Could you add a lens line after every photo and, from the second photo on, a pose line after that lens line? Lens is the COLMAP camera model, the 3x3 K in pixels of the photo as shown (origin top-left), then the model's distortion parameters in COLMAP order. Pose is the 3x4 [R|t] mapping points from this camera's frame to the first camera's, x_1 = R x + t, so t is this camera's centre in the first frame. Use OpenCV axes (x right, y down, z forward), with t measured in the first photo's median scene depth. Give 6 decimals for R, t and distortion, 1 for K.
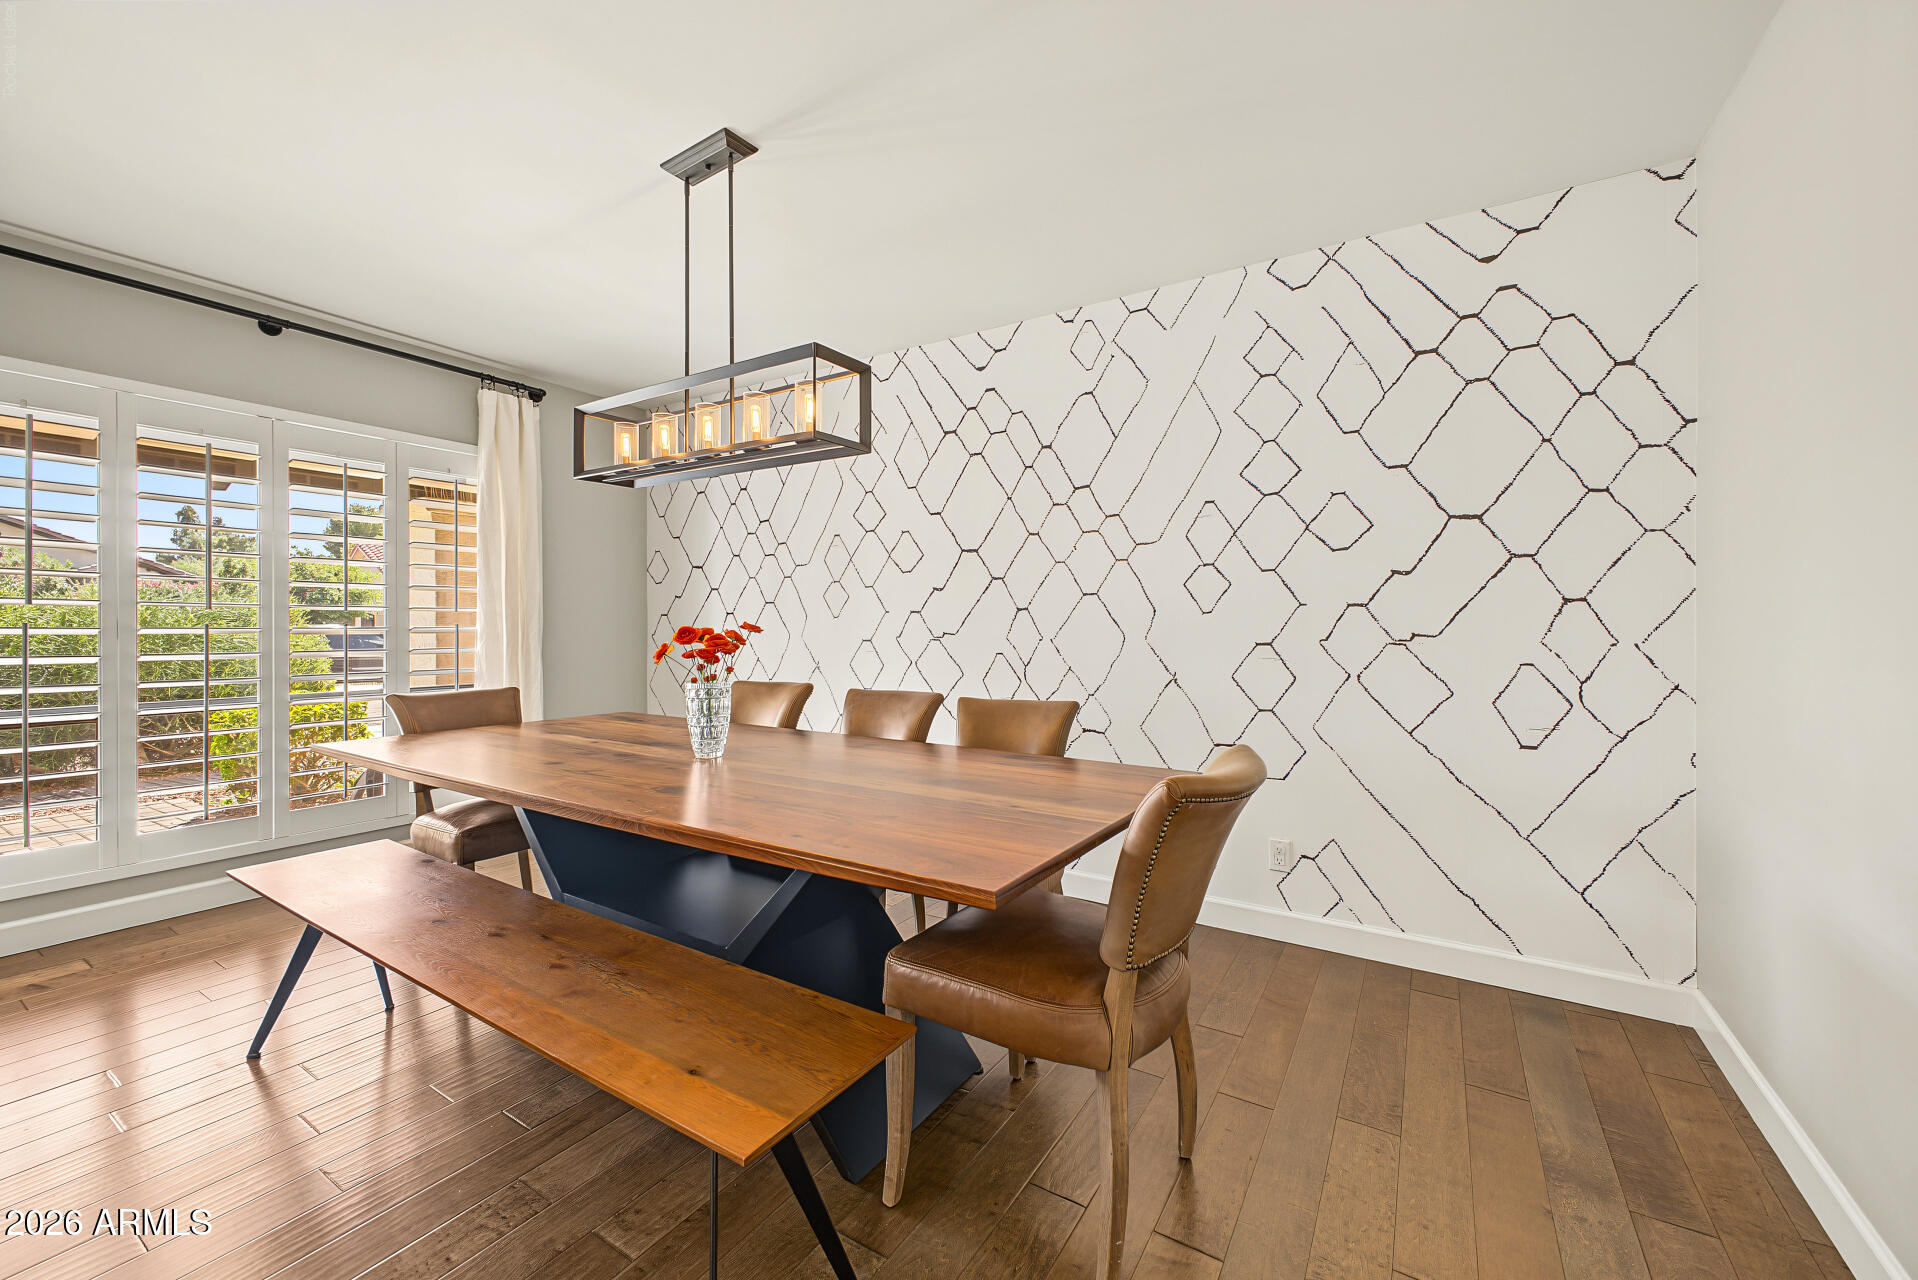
lens RADIAL K [[764.1, 0, 958.4], [0, 764.1, 625.4], [0, 0, 1]] dist [0.000763, -0.000619]
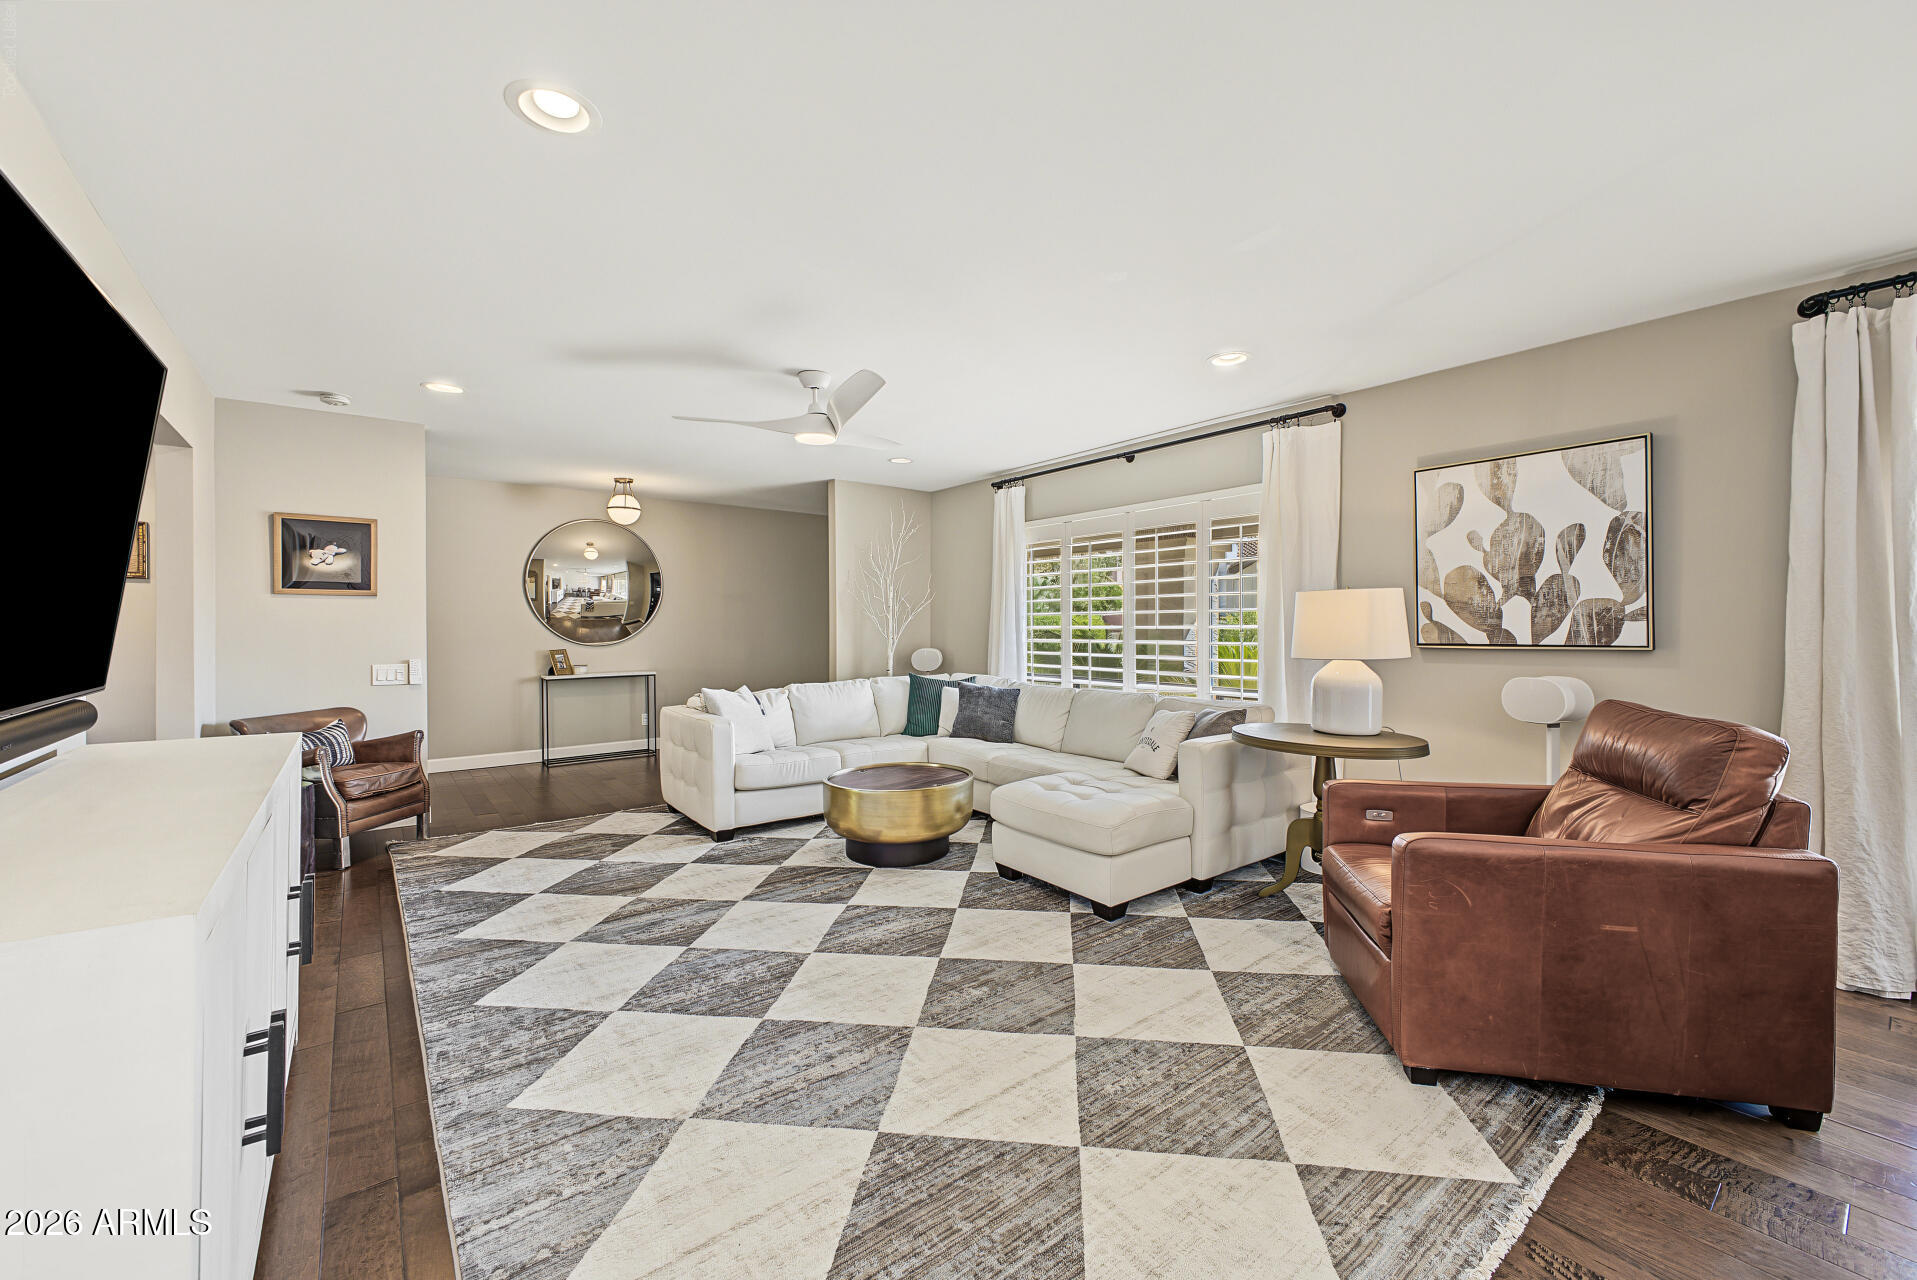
lens RADIAL K [[757.1, 0, 964.6], [0, 757.1, 631.9], [0, 0, 1]] dist [0.015914, -0.006410]
pose [[-0.344604, 0.012912, -0.938659, 3.633716], [0.003859, 0.999916, 0.012338, -0.044592], [0.938740, 0.000630, -0.344625, 5.065156]]
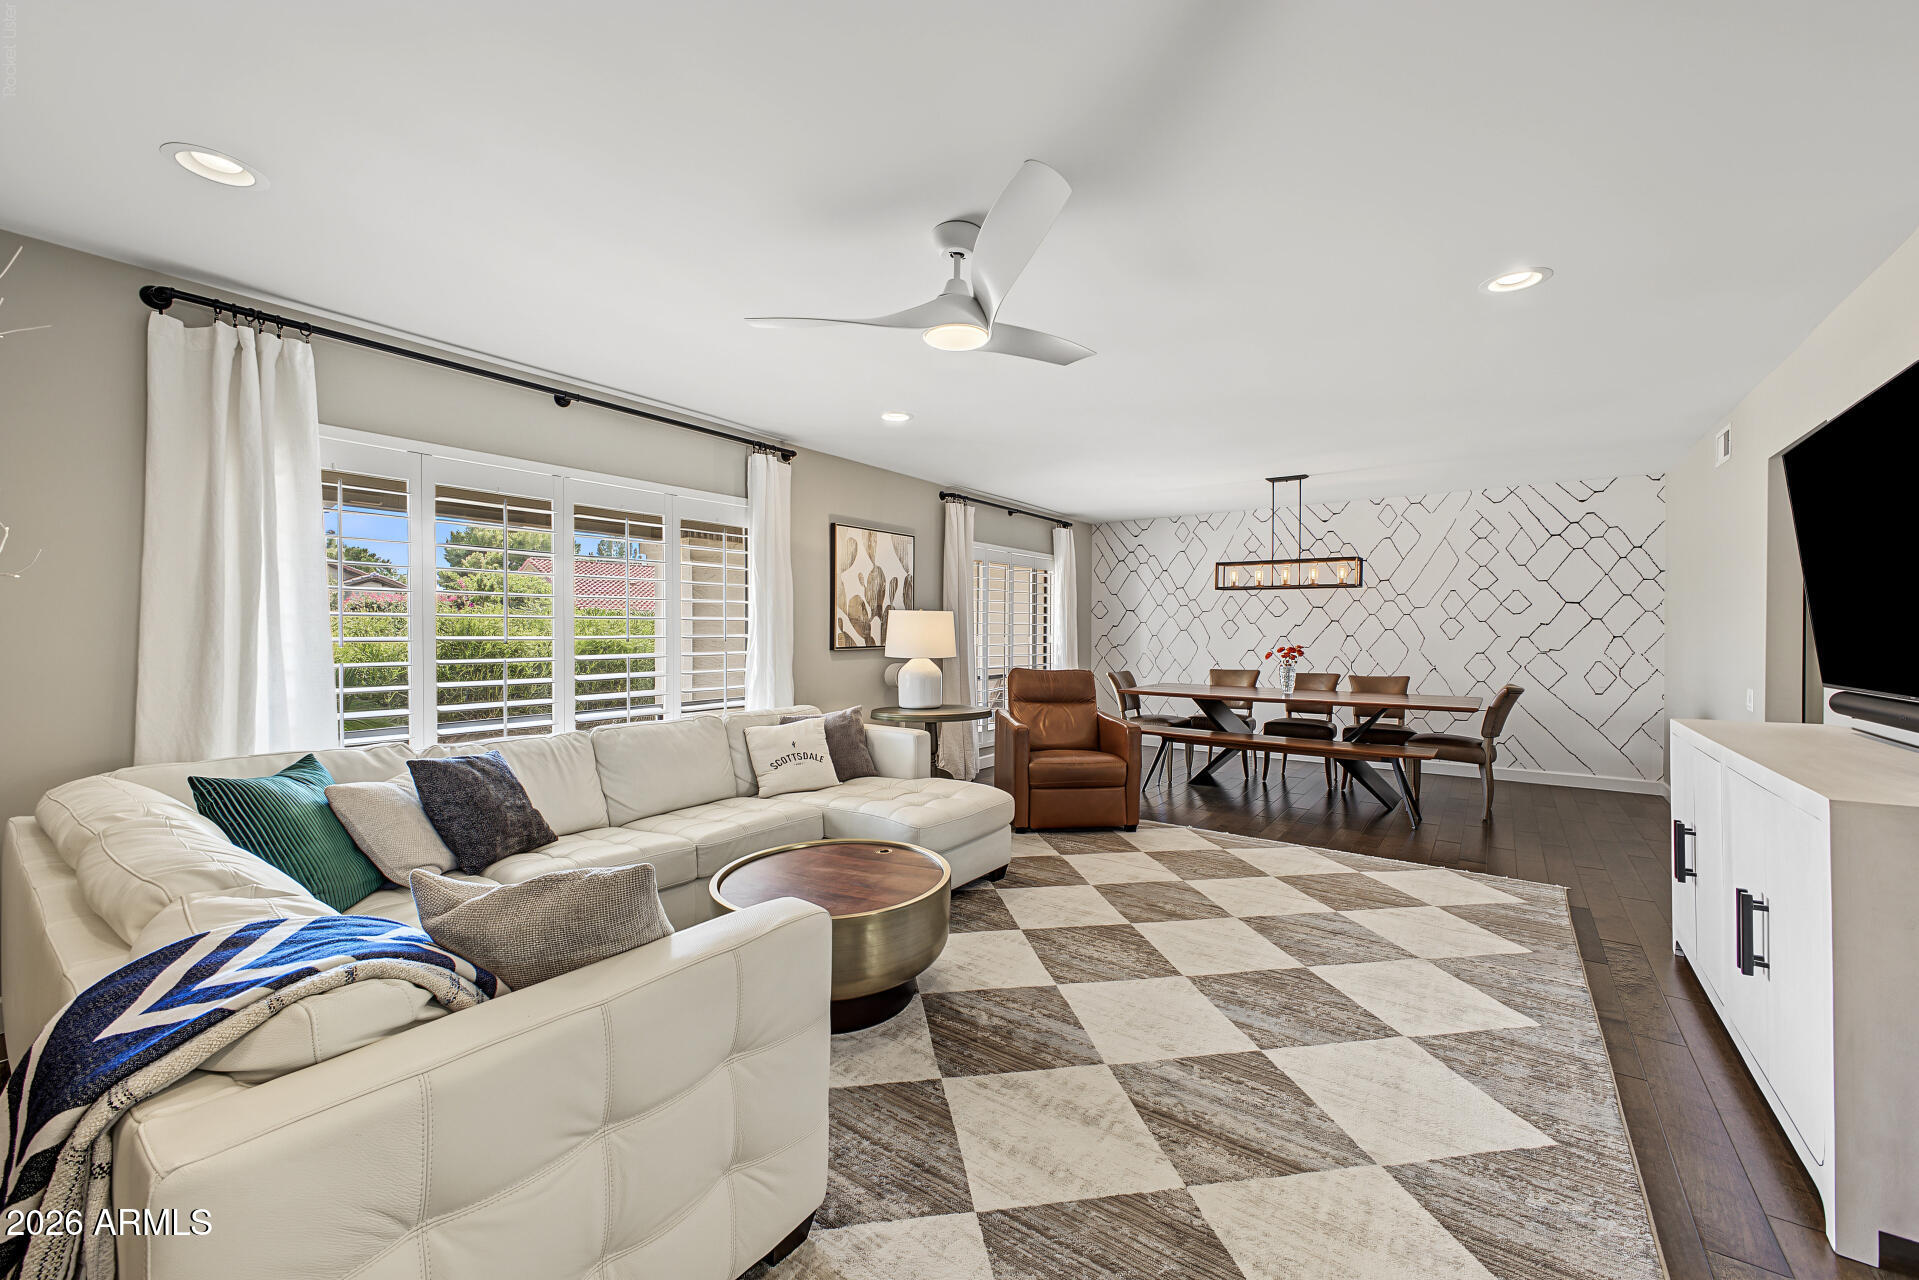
lens RADIAL K [[757.9, 0, 965.6], [0, 757.9, 631.9], [0, 0, 1]] dist [0.015914, -0.006410]
pose [[0.998268, 0.000959, -0.058829, -1.039065], [-0.000992, 0.999999, -0.000529, -0.037270], [0.058828, 0.000587, 0.998268, -1.427582]]
